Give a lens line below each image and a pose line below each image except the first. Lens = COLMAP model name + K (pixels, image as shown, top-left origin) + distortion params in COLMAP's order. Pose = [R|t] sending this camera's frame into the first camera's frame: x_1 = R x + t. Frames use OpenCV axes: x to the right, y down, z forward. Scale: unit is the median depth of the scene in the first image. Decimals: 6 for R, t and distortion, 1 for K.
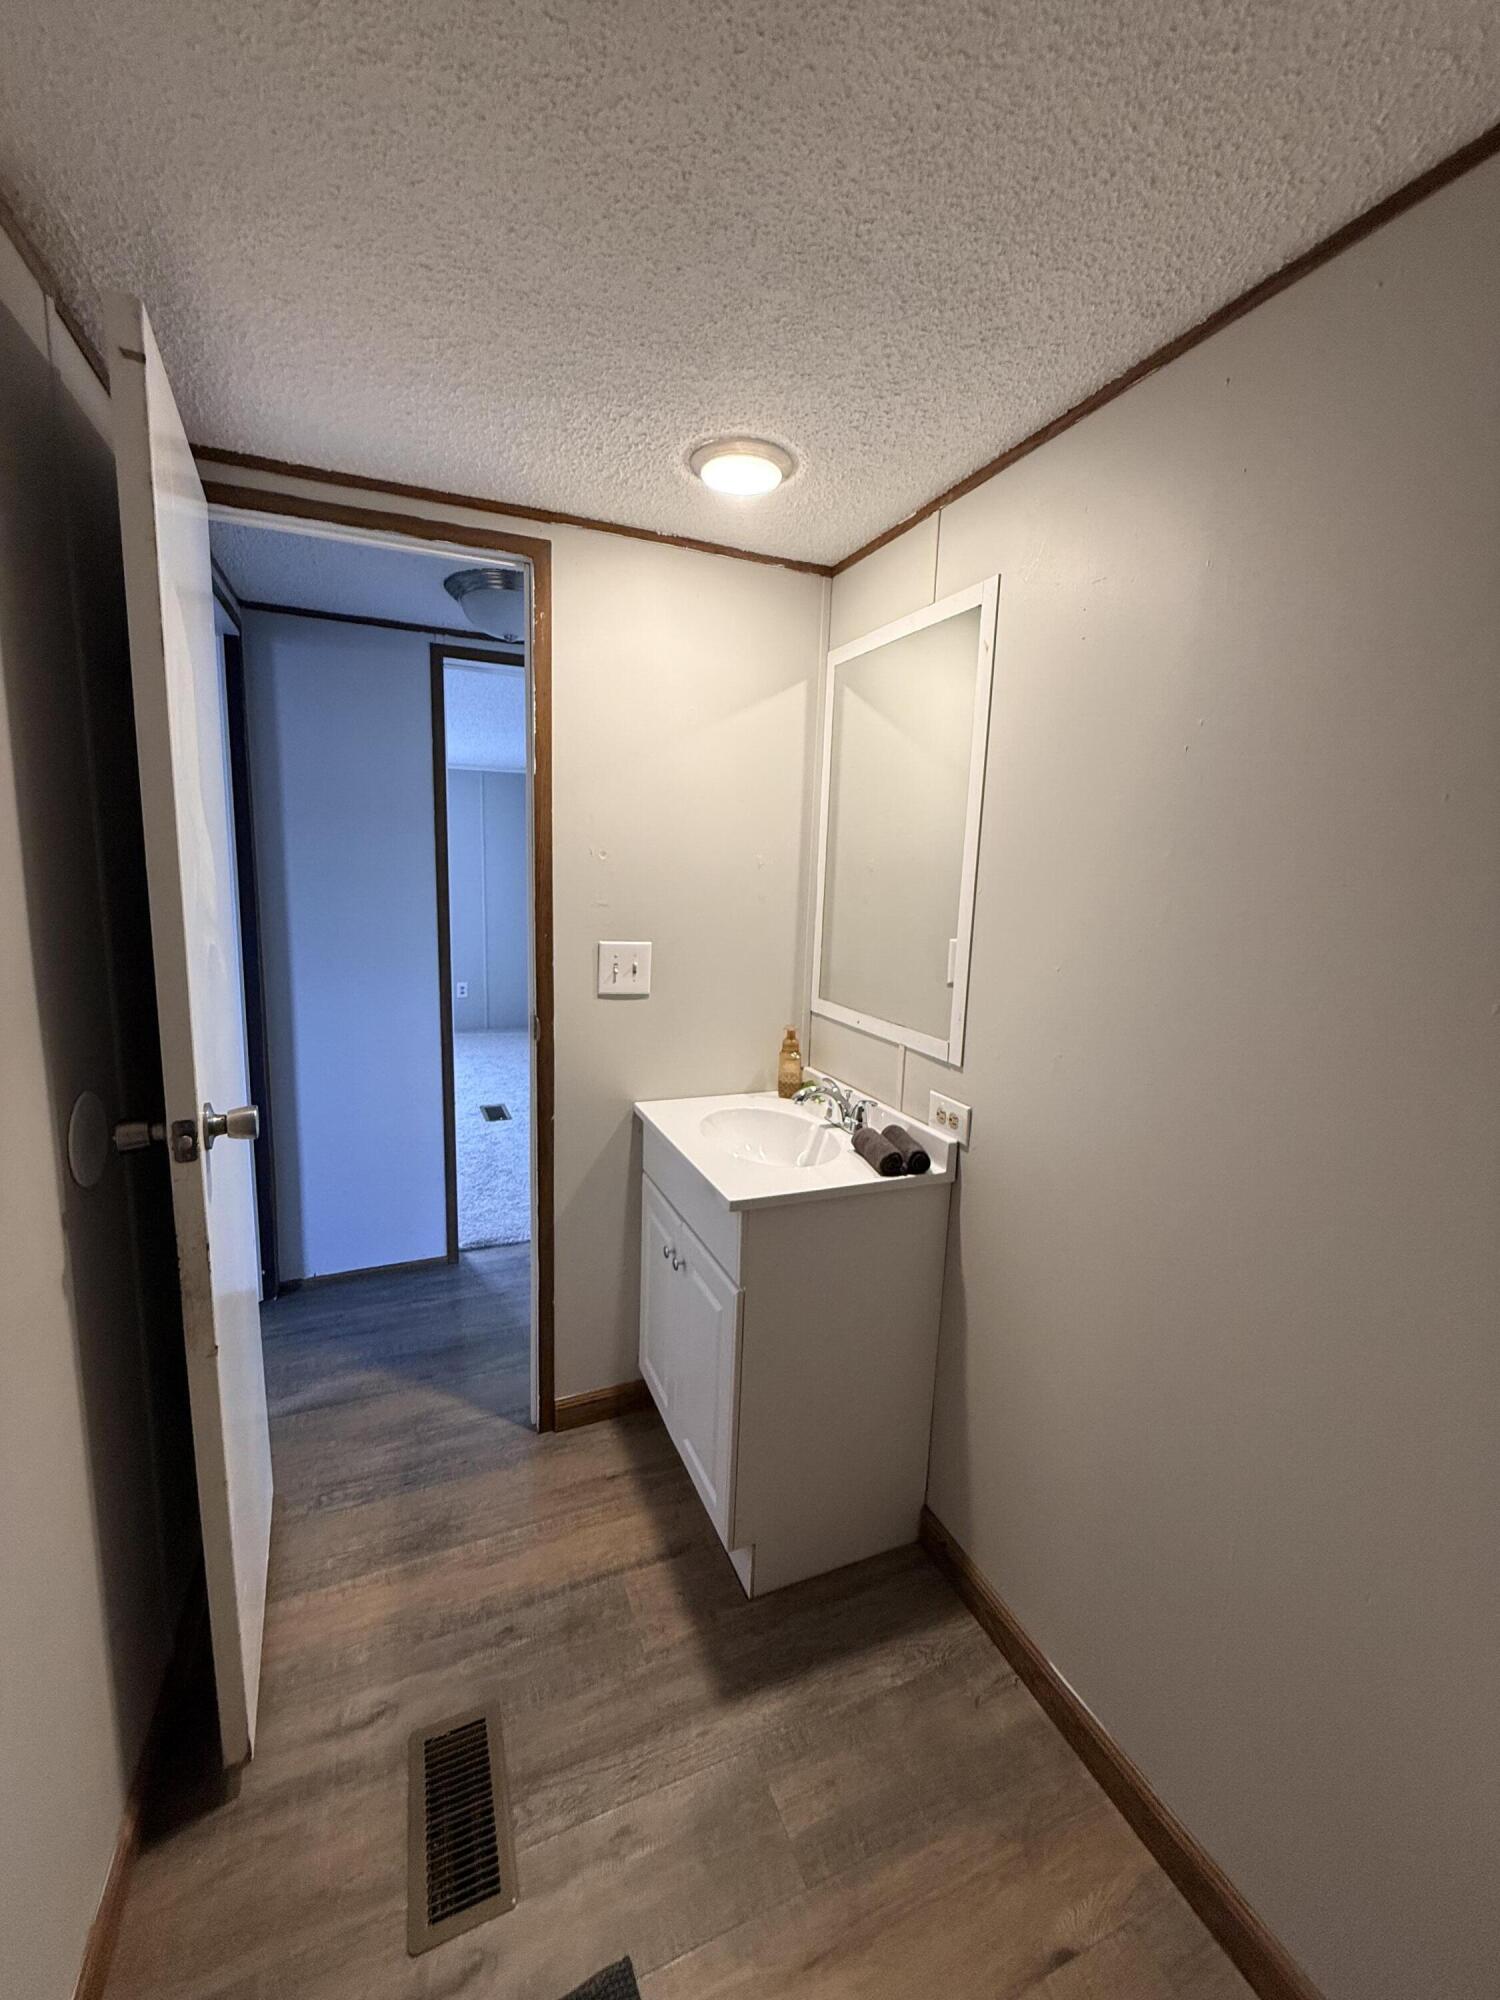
lens RADIAL K [[797.9, 0, 748.9], [0, 797.9, 1002.0], [0, 0, 1]] dist [0.000750, 0.000085]
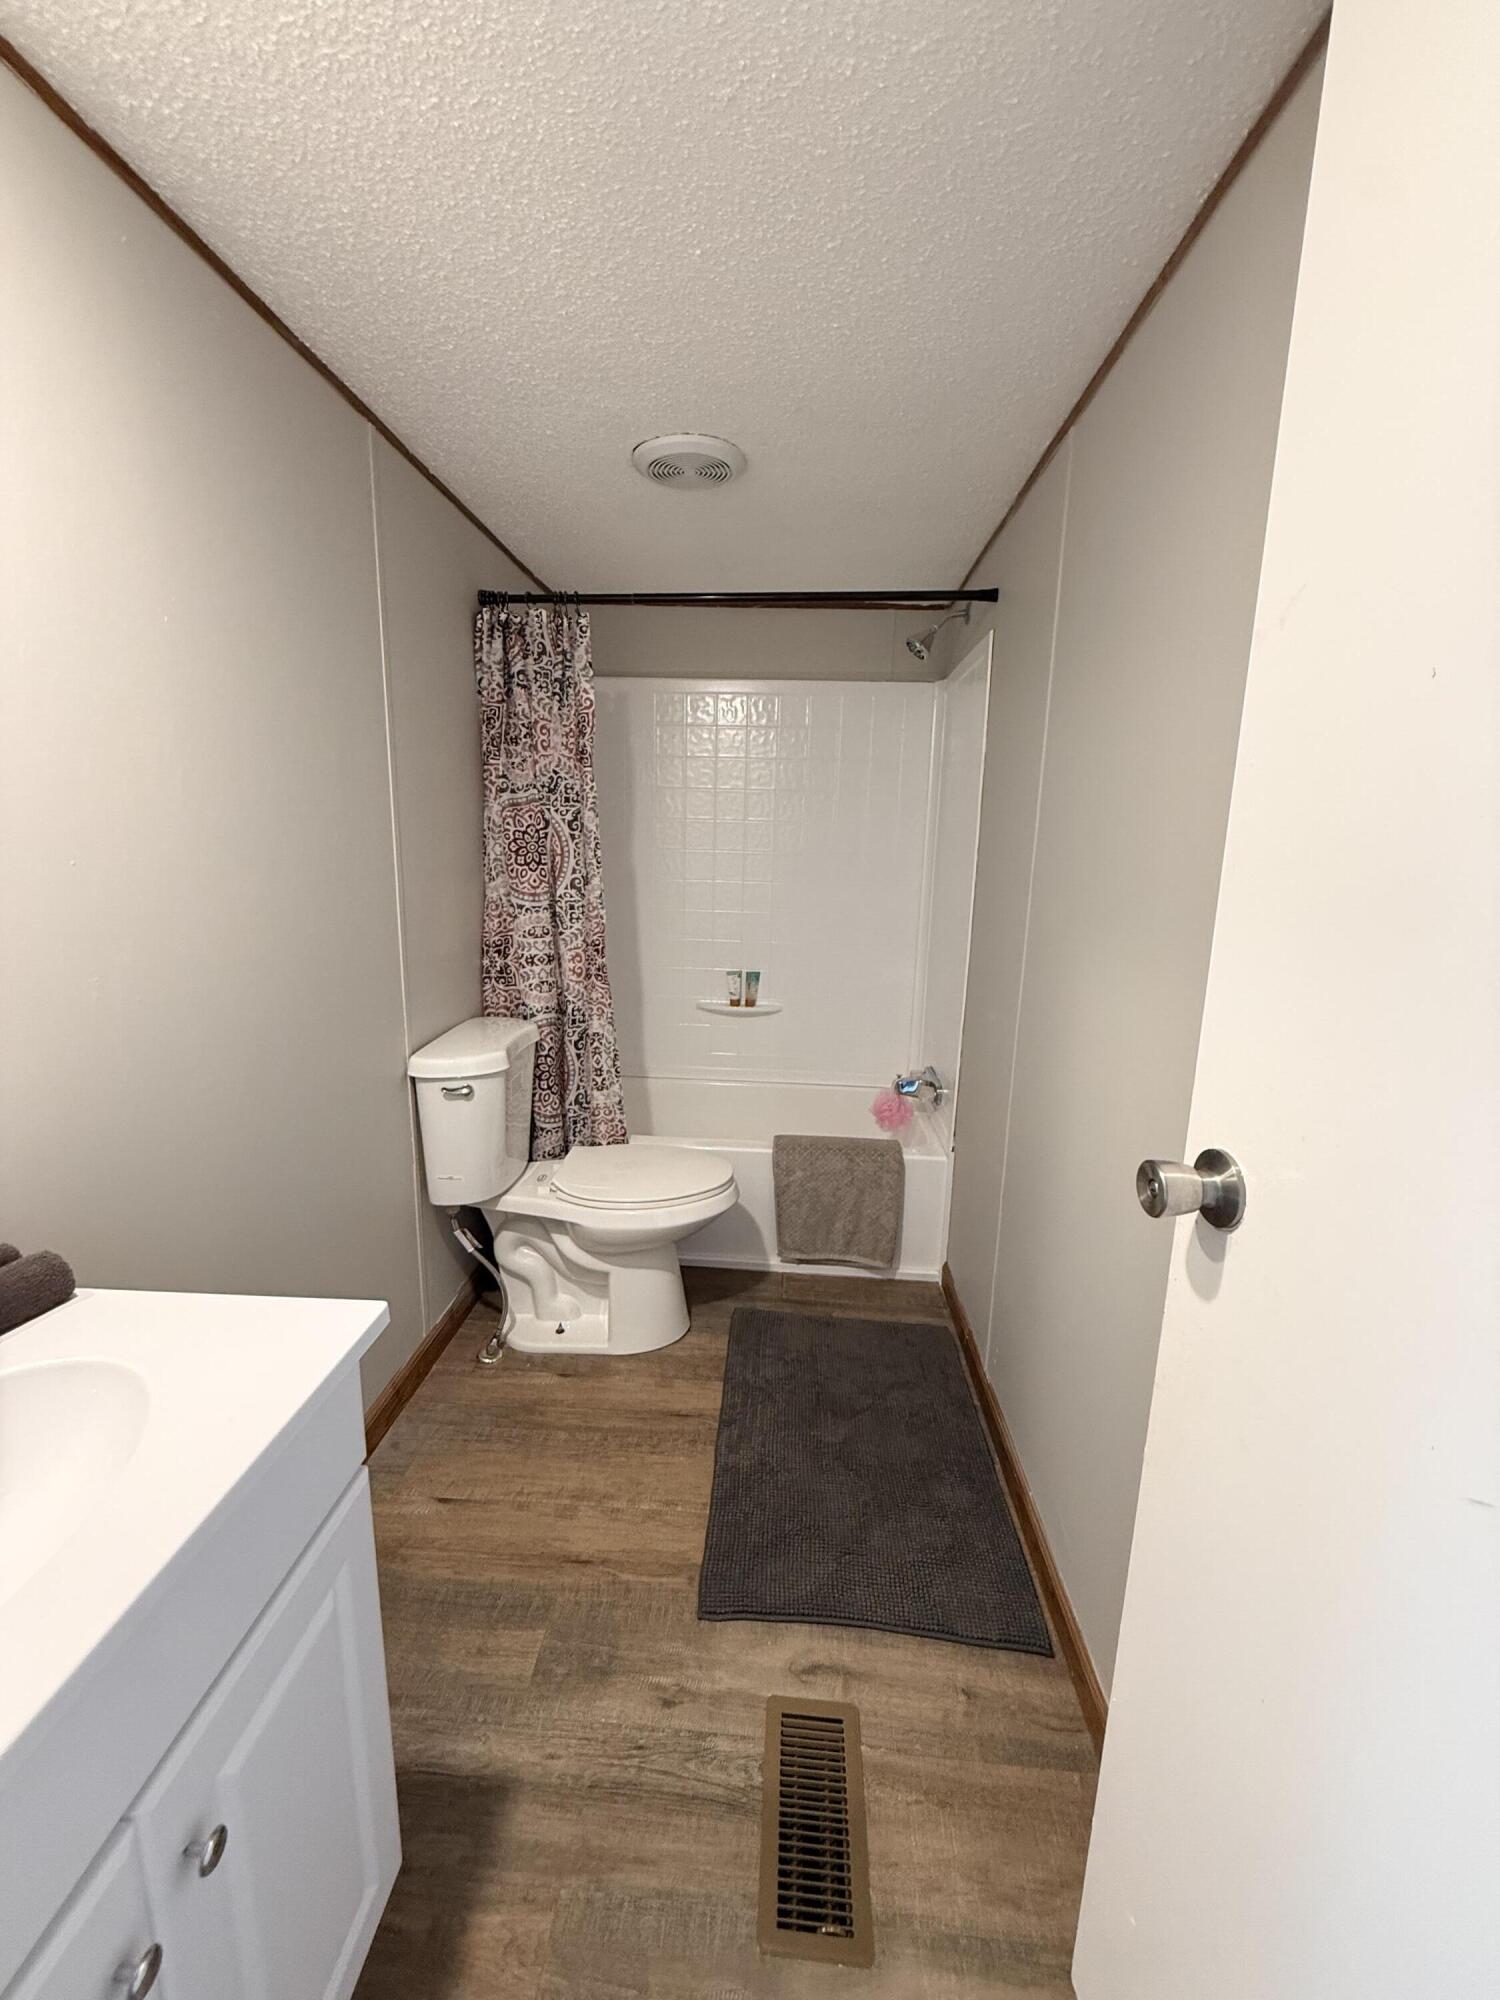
lens RADIAL K [[797.9, 0, 751.9], [0, 797.9, 994.3], [0, 0, 1]] dist [0.000750, 0.000085]
pose [[-0.894278, -0.142827, 0.424107, -0.532713], [0.017400, 0.935887, 0.351870, -0.184603], [-0.447173, 0.322049, -0.834458, 1.437590]]
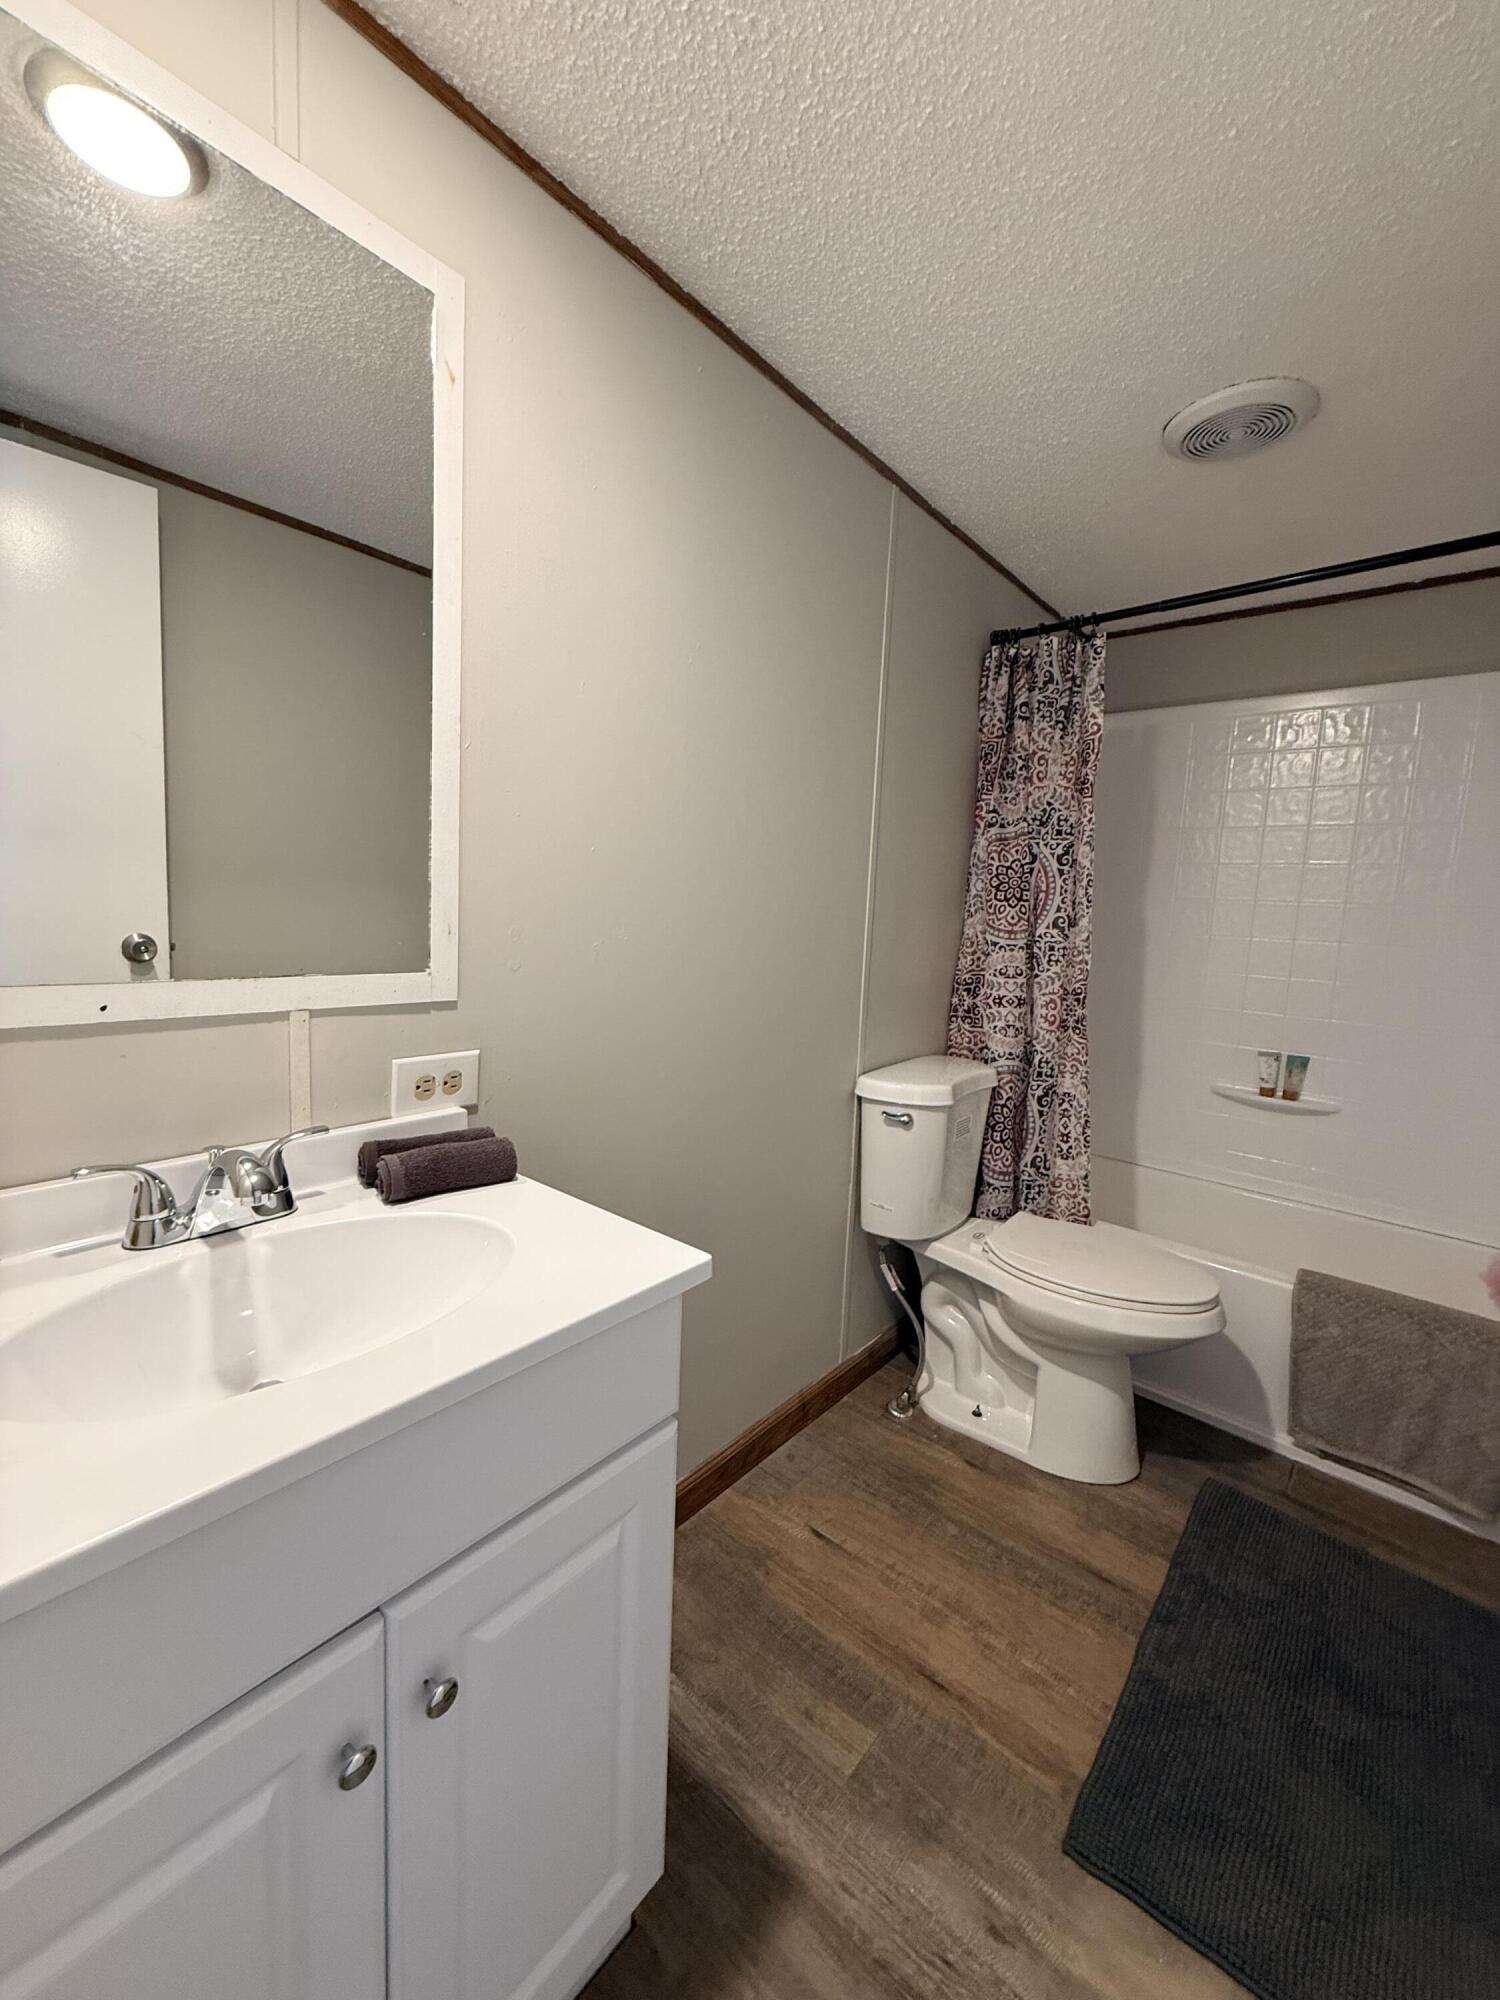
lens RADIAL K [[797.9, 0, 752.0], [0, 797.9, 994.4], [0, 0, 1]] dist [0.000750, 0.000085]
pose [[-0.441063, -0.156507, 0.883725, -0.572642], [0.088309, 0.972331, 0.216274, -0.063263], [-0.893121, 0.173431, -0.415038, 1.307469]]
